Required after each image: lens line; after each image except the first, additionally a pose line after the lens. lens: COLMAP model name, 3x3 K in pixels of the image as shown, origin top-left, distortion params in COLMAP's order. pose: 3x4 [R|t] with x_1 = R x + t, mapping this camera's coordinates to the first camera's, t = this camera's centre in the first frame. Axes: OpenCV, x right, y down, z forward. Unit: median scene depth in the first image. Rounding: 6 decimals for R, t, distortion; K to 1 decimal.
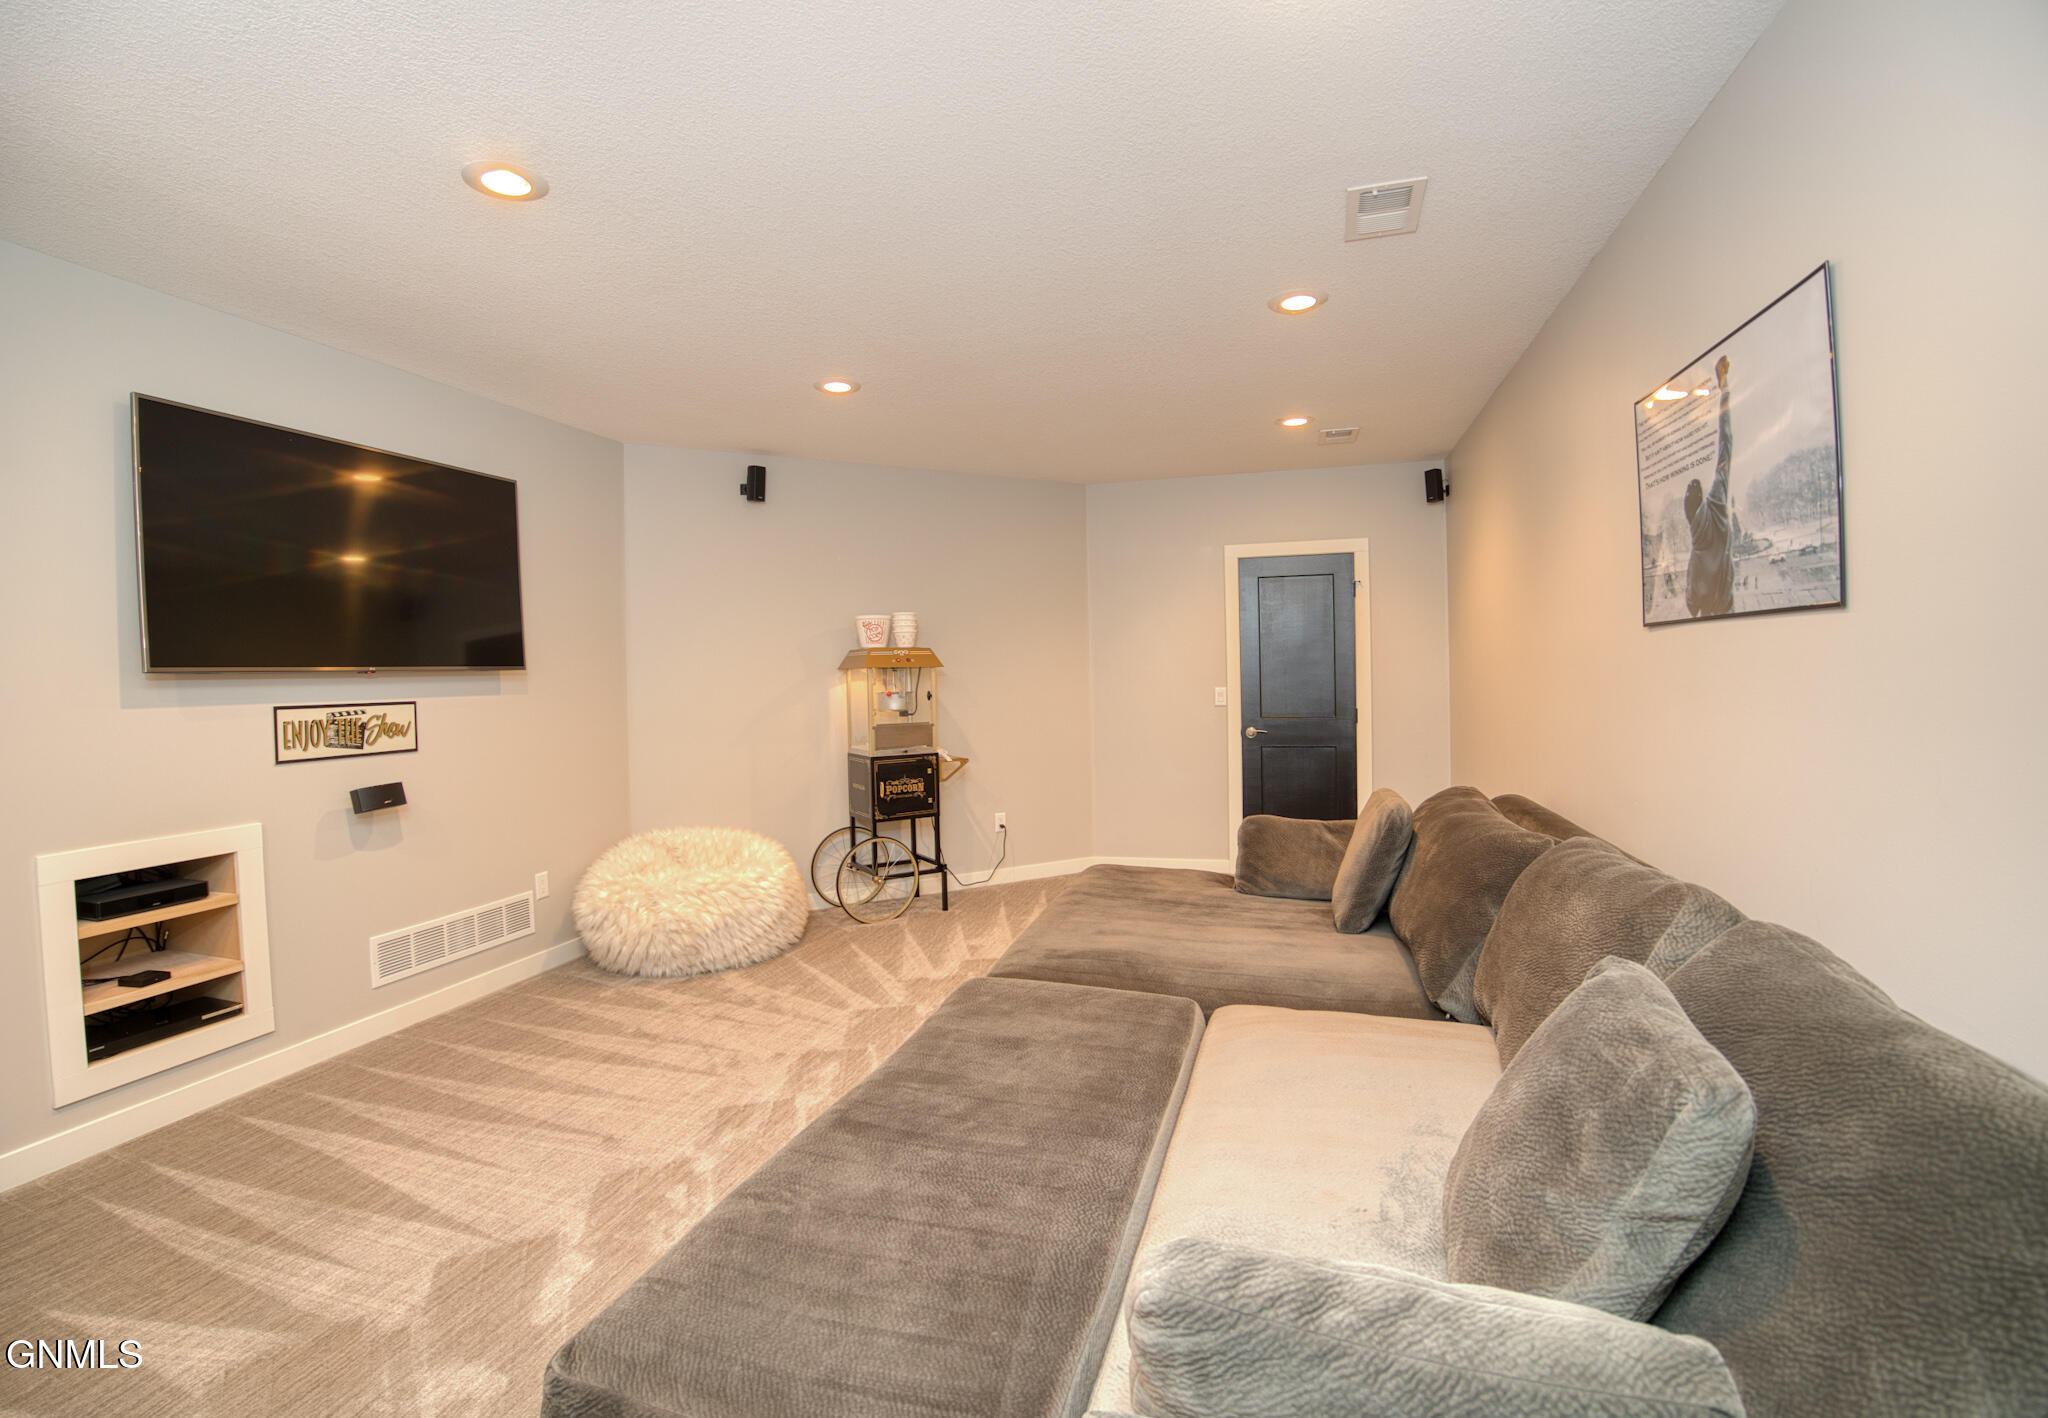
lens RADIAL K [[916.6, 0, 1027.2], [0, 916.6, 689.0], [0, 0, 1]] dist [-0.045537, -0.000133]
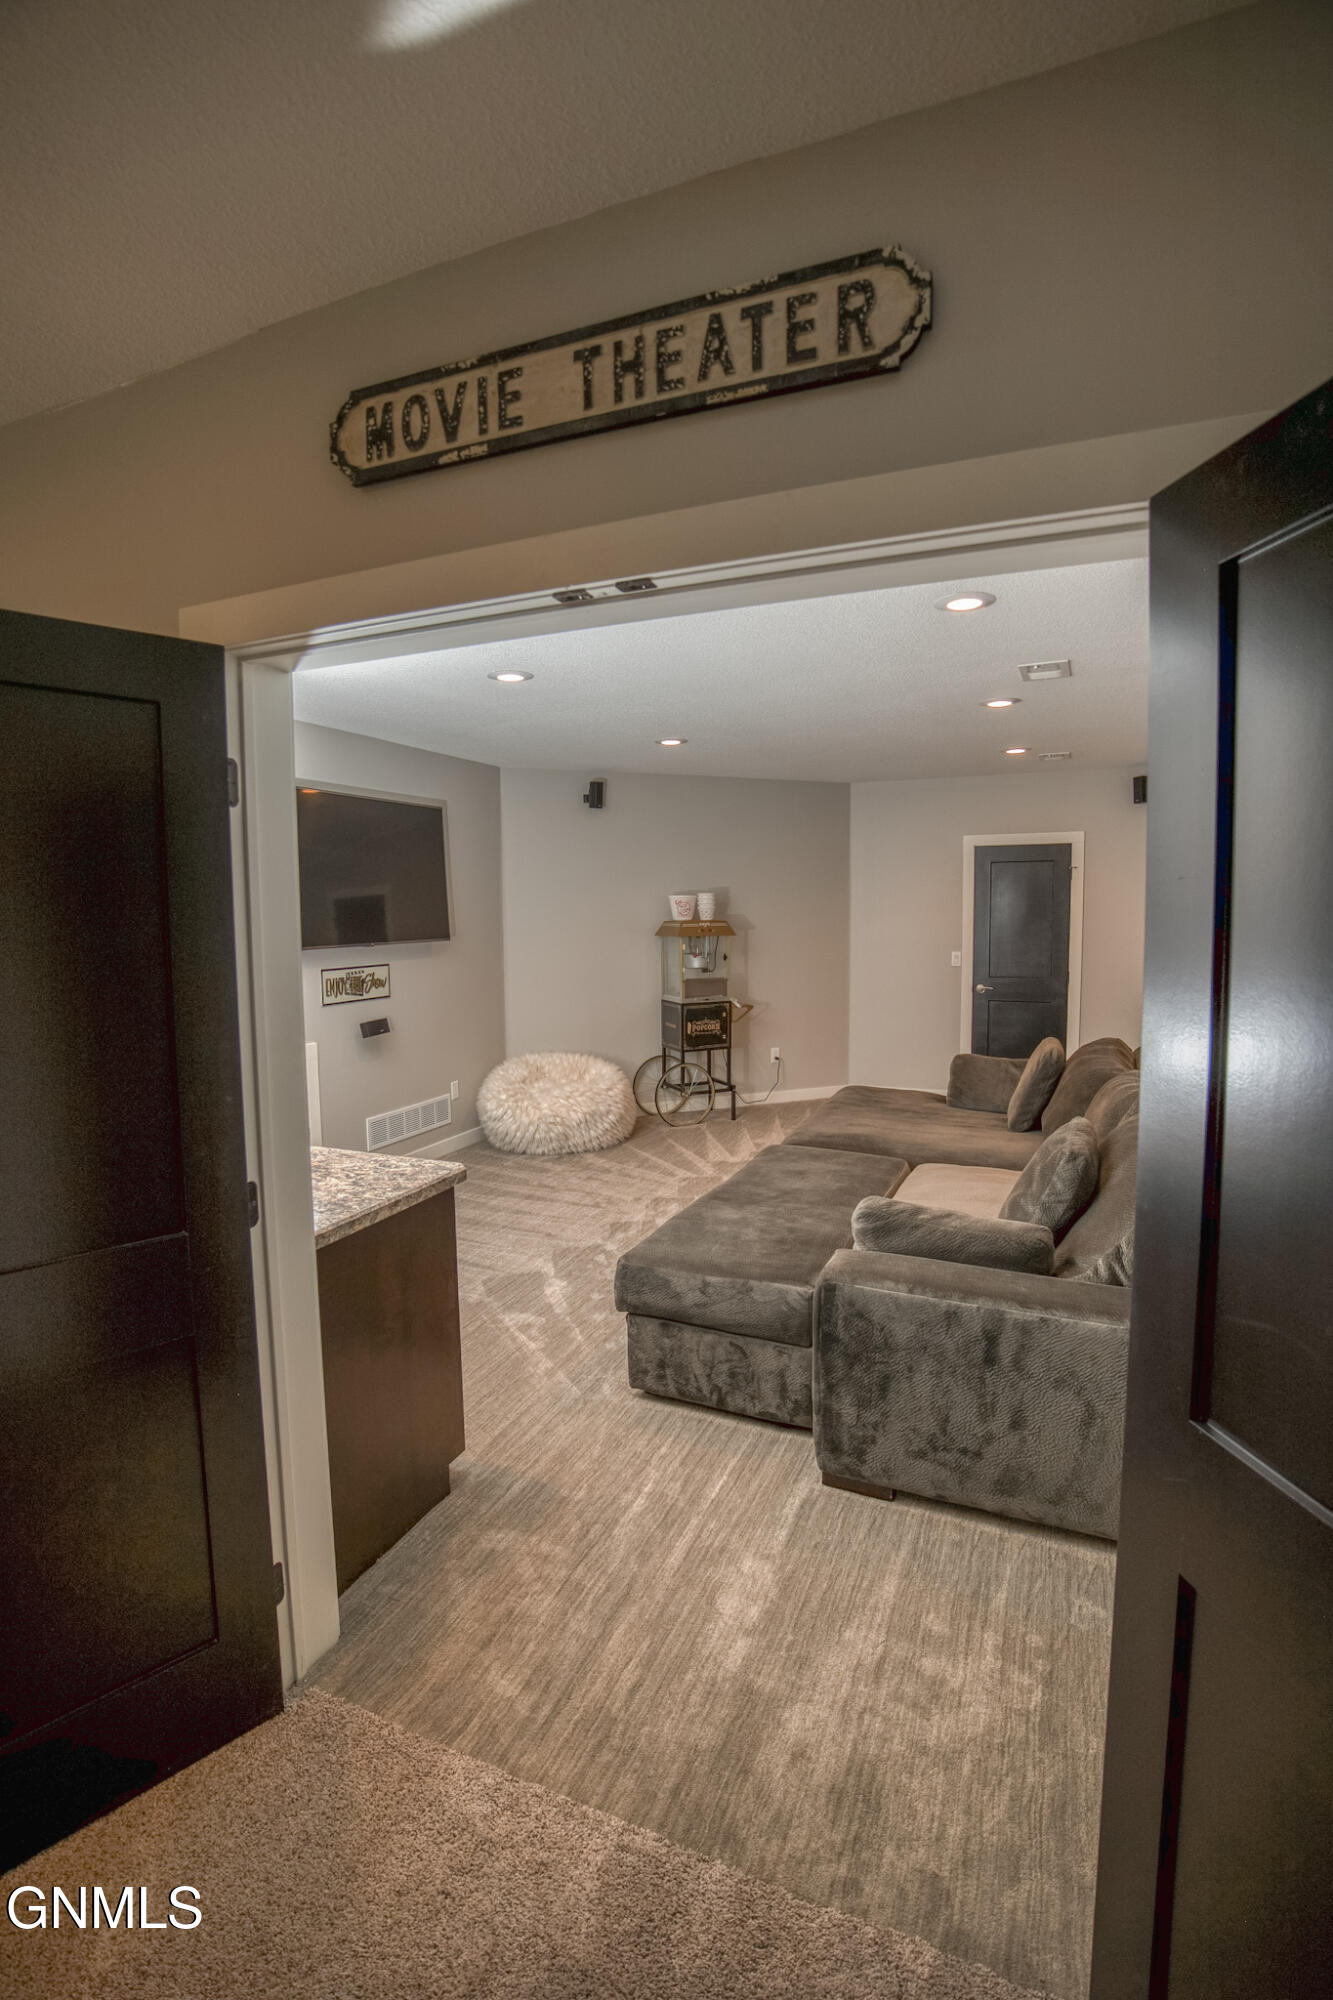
lens RADIAL K [[955.0, 0, 666.5], [0, 955.0, 1000.0], [0, 0, 1]] dist [-0.048917, 0.000357]
pose [[0.992312, 0.021102, -0.121951, -0.027649], [-0.010962, 0.996470, 0.083226, -0.056930], [0.123277, -0.081249, 0.989041, -0.464738]]
